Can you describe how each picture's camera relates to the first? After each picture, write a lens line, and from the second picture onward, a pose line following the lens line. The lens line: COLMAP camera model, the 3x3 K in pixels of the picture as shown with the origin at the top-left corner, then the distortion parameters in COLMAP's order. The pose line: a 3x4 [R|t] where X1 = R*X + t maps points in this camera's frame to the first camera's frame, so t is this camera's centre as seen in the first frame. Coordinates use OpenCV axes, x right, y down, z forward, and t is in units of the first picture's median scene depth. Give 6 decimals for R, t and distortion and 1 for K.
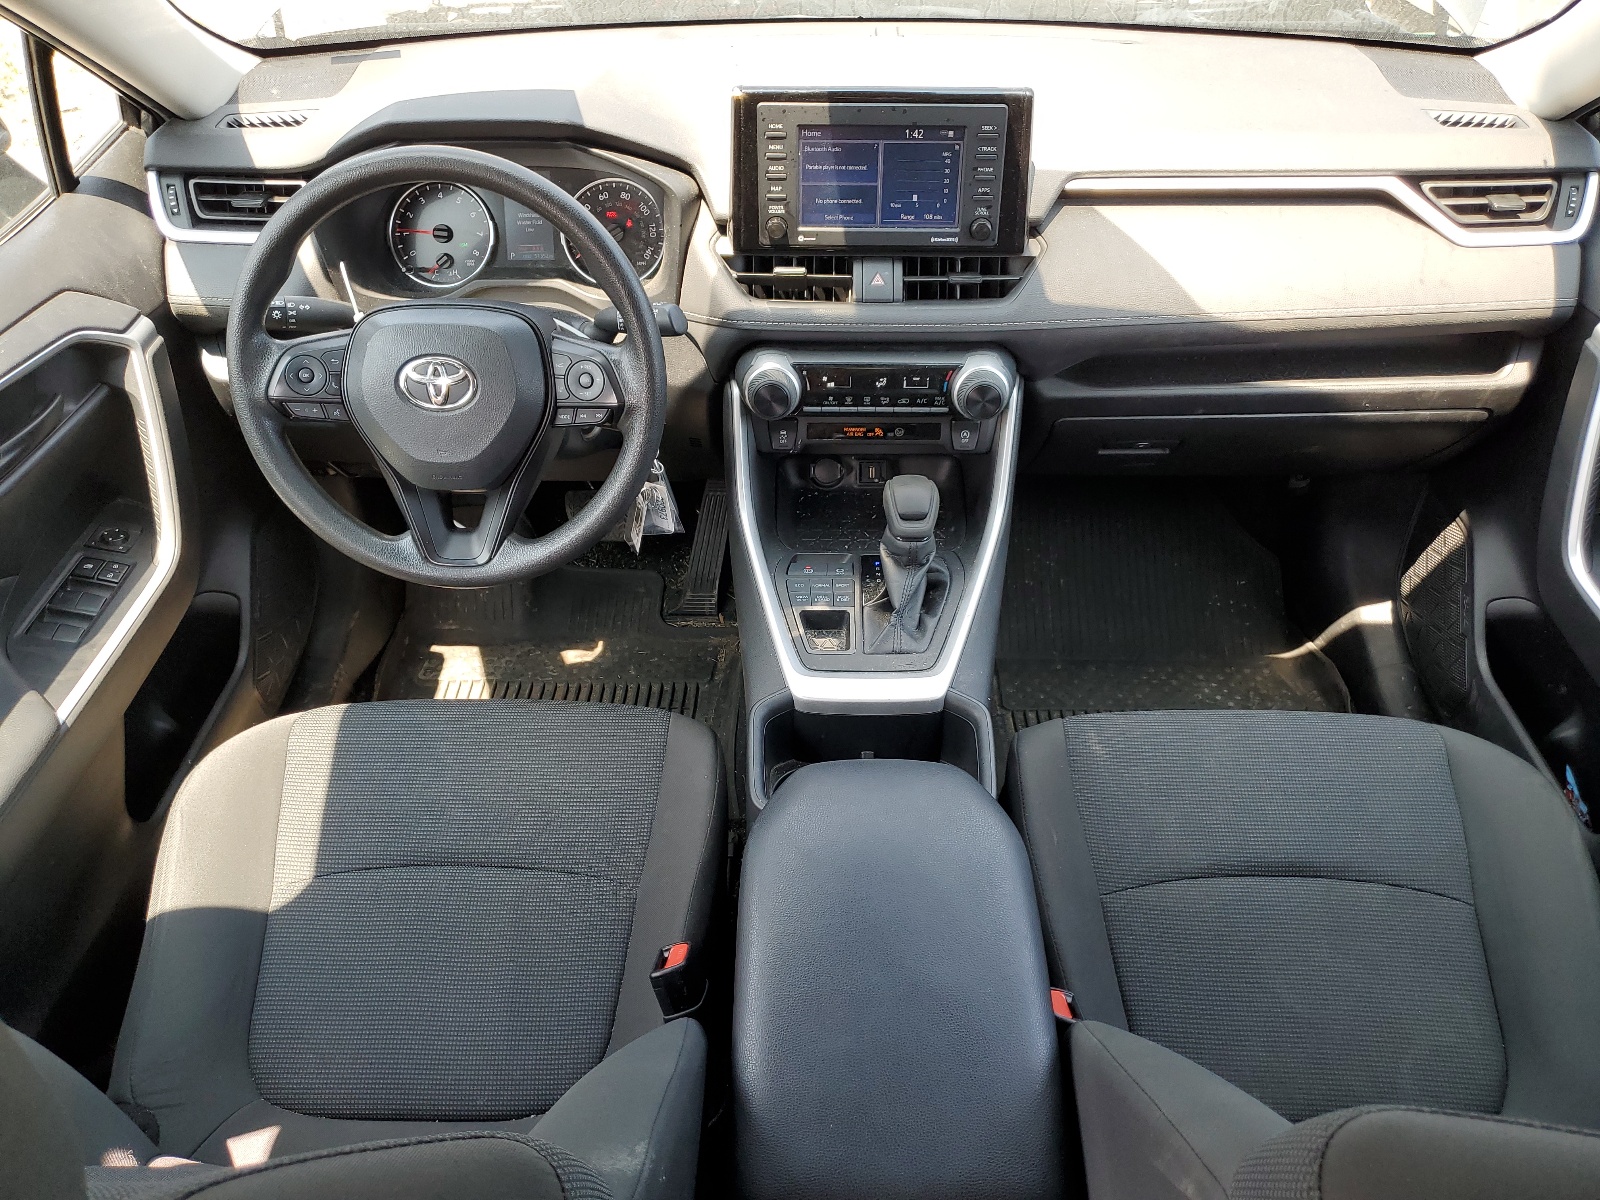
lens RADIAL K [[1221.6, 0, 797.0], [0, 1221.6, 600.3], [0, 0, 1]] dist [0.012666, 0.001721]
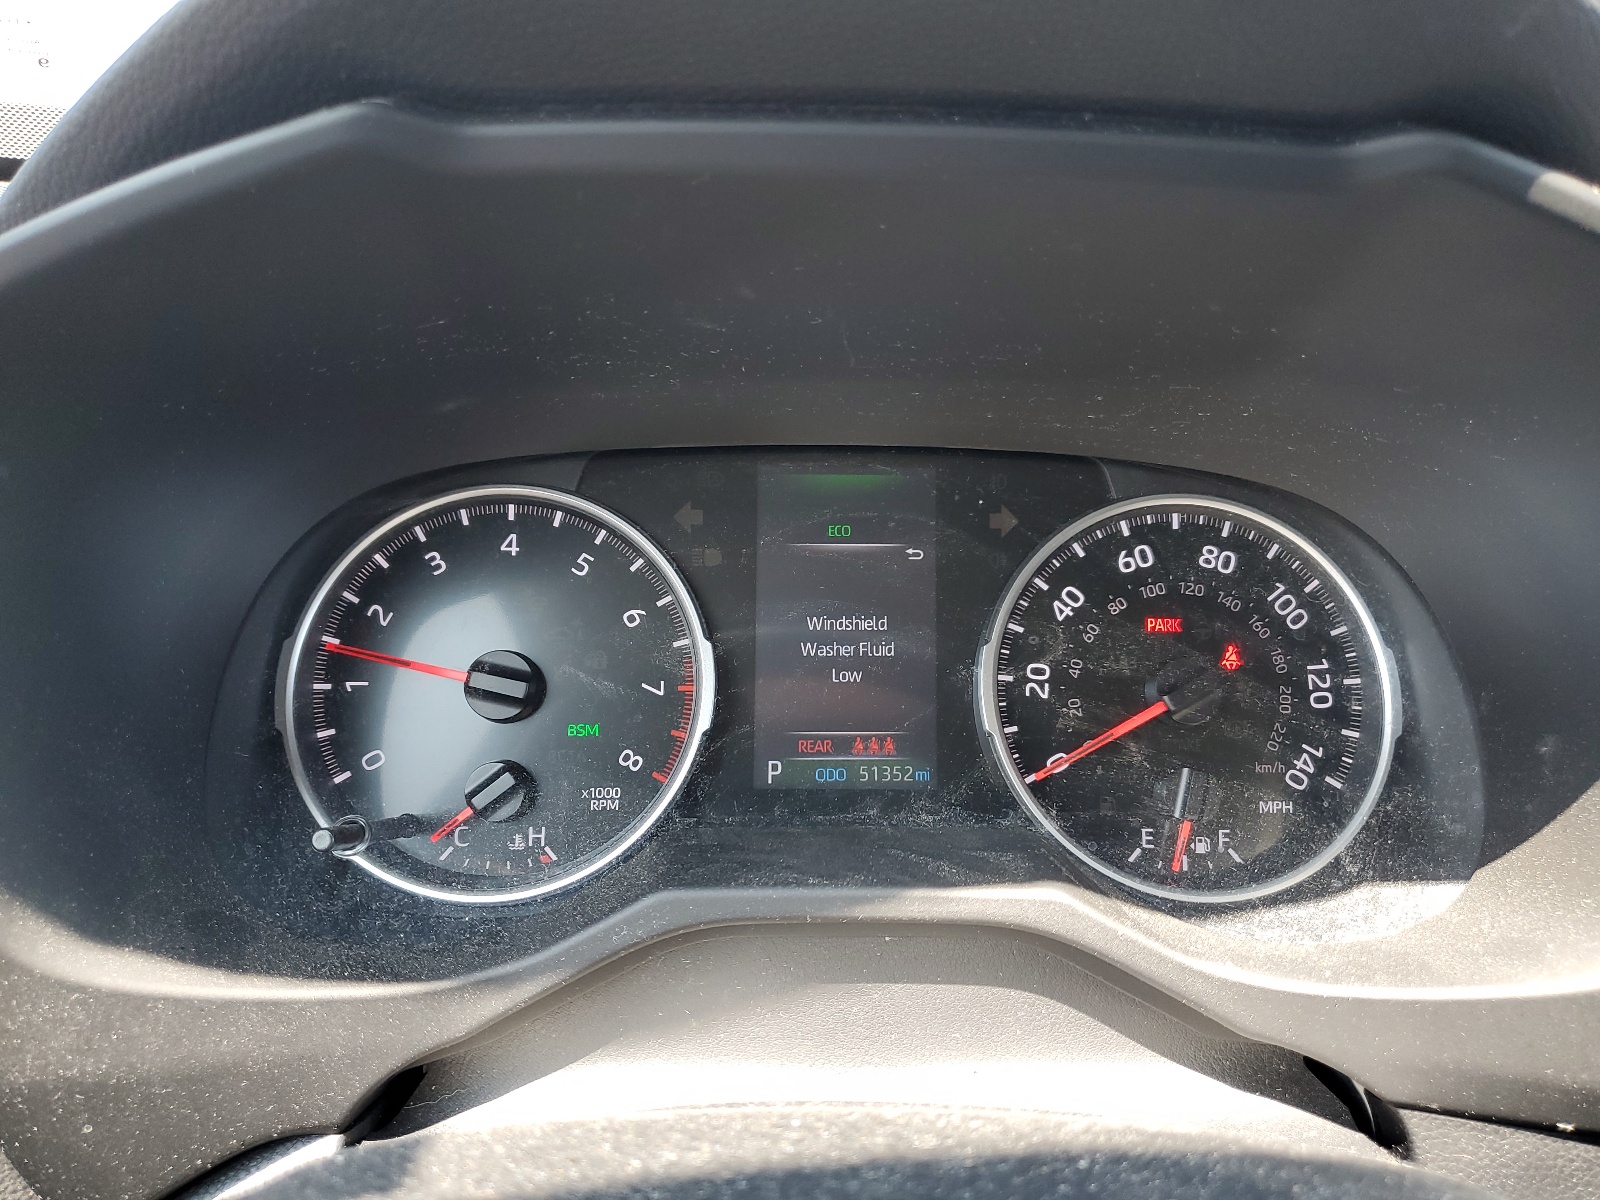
lens RADIAL K [[1221.6, 0, 800.9], [0, 1221.6, 603.9], [0, 0, 1]] dist [0.012666, 0.001721]
pose [[0.995446, 0.018238, 0.093565, -0.253912], [0.015427, 0.937769, -0.346917, -0.228425], [-0.094069, 0.346780, 0.933217, 0.757004]]
